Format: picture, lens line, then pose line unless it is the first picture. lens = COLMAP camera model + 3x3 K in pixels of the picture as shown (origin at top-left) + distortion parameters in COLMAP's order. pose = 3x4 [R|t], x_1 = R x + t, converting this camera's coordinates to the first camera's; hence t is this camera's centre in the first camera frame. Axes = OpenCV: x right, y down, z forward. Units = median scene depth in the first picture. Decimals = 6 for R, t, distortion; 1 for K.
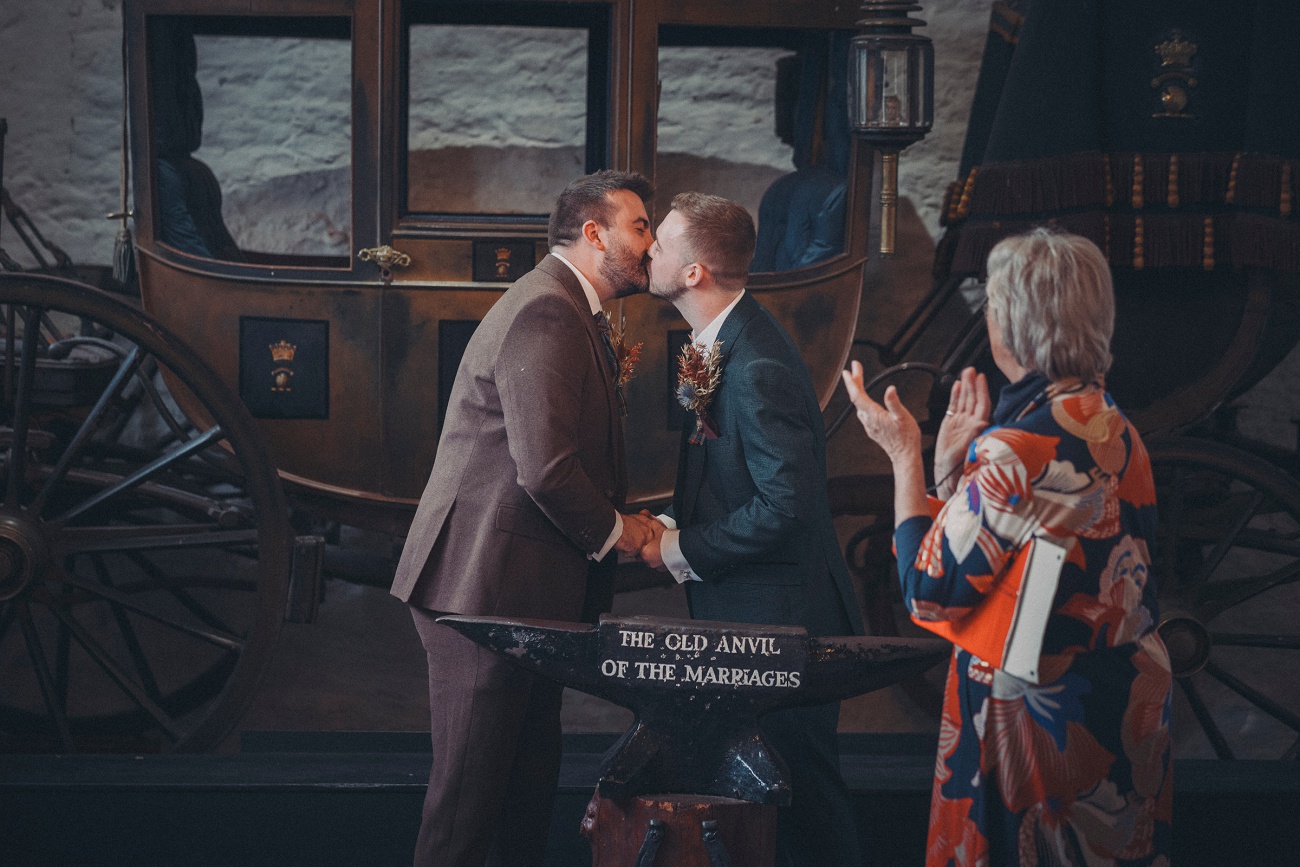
lens RADIAL K [[3195.1, 0, 594.3], [0, 3195.1, 432.0], [0, 0, 1]] dist [0.095748, 0.105611]
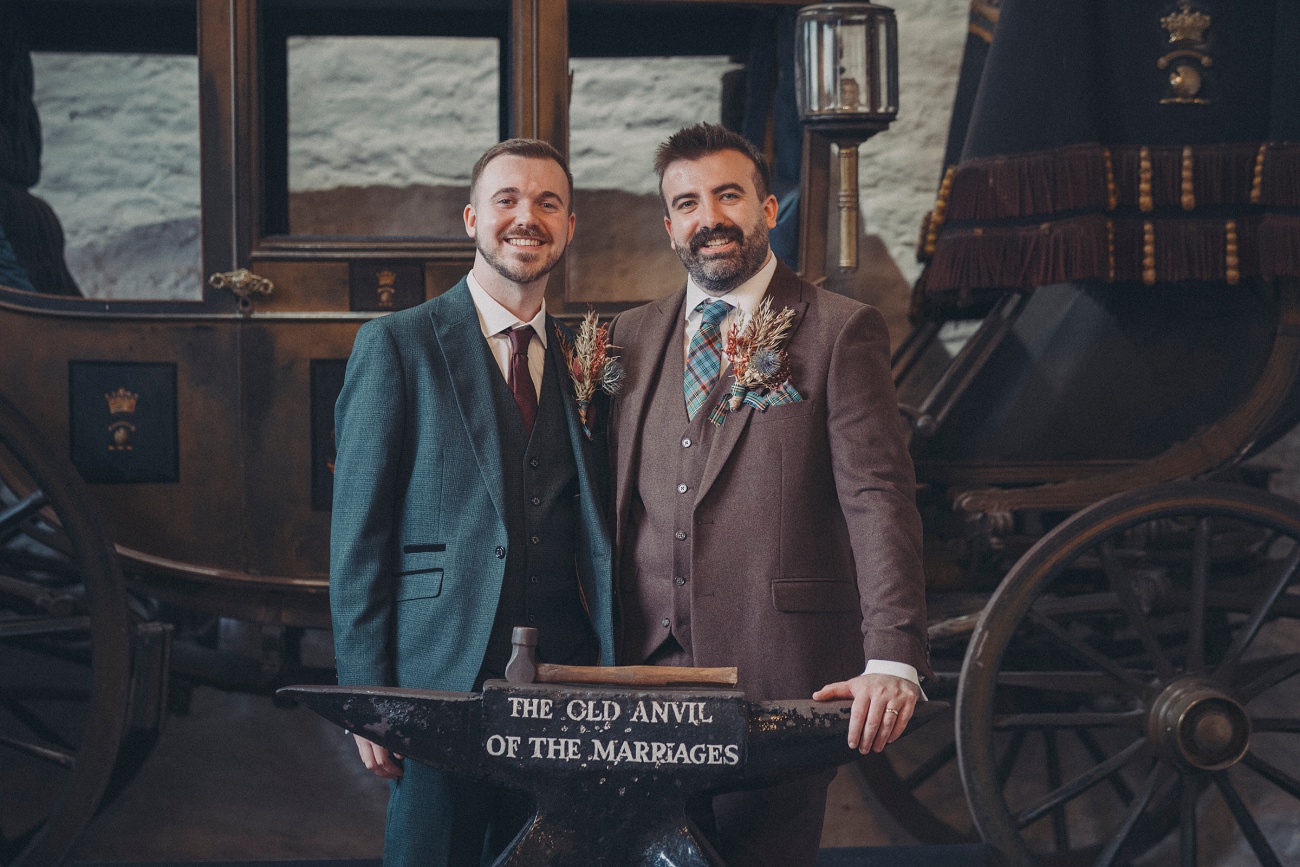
lens RADIAL K [[3337.8, 0, 654.1], [0, 3337.8, 433.8], [0, 0, 1]] dist [0.080101, 0.421979]
pose [[0.999553, -0.021286, 0.021016, 0.021452], [0.022418, 0.998225, -0.055181, 0.033448], [-0.019804, 0.055628, 0.998255, 0.133594]]
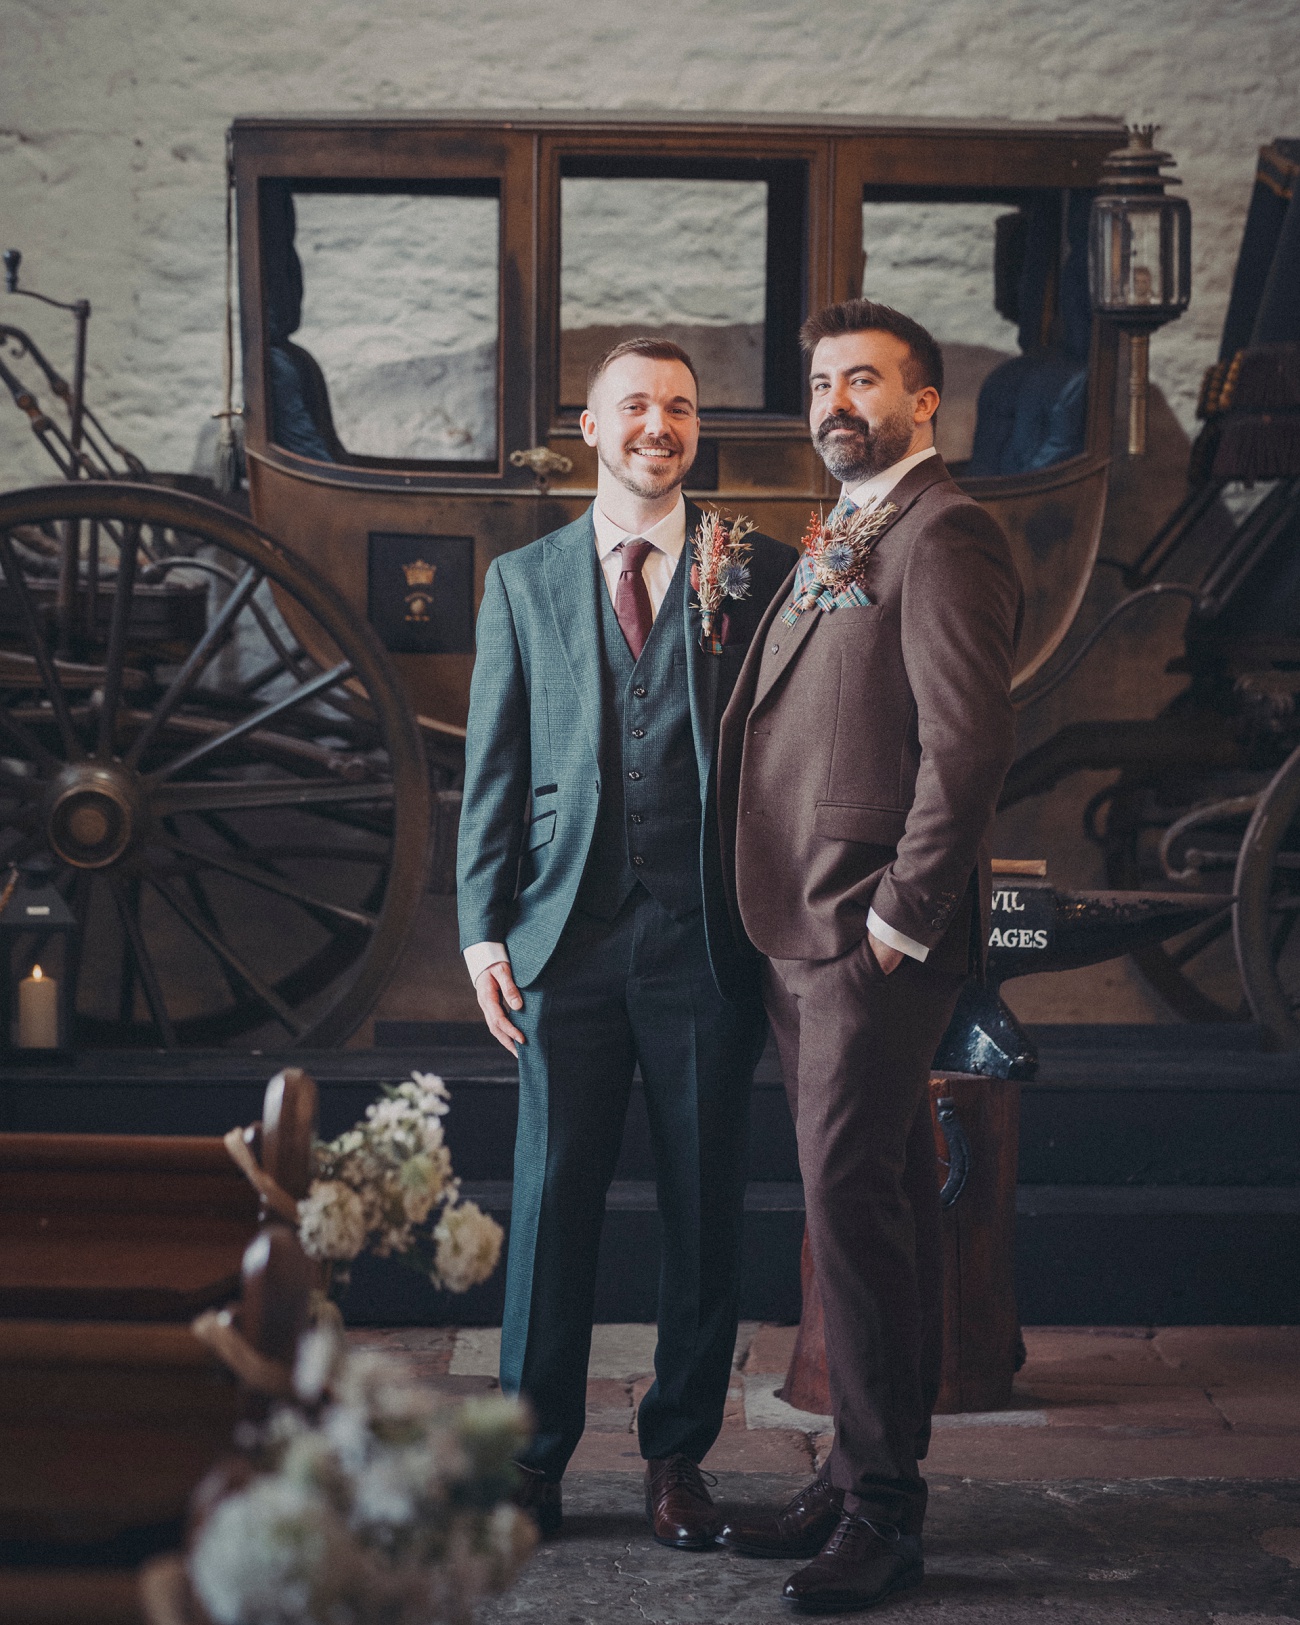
lens RADIAL K [[4569.5, 0, 597.7], [0, 4569.5, 661.2], [0, 0, 1]] dist [0.066562, 0.334846]
pose [[0.999806, -0.004065, -0.019276, -0.026827], [0.003884, 0.999948, -0.009409, 0.009375], [0.019314, 0.009332, 0.999770, -0.203054]]
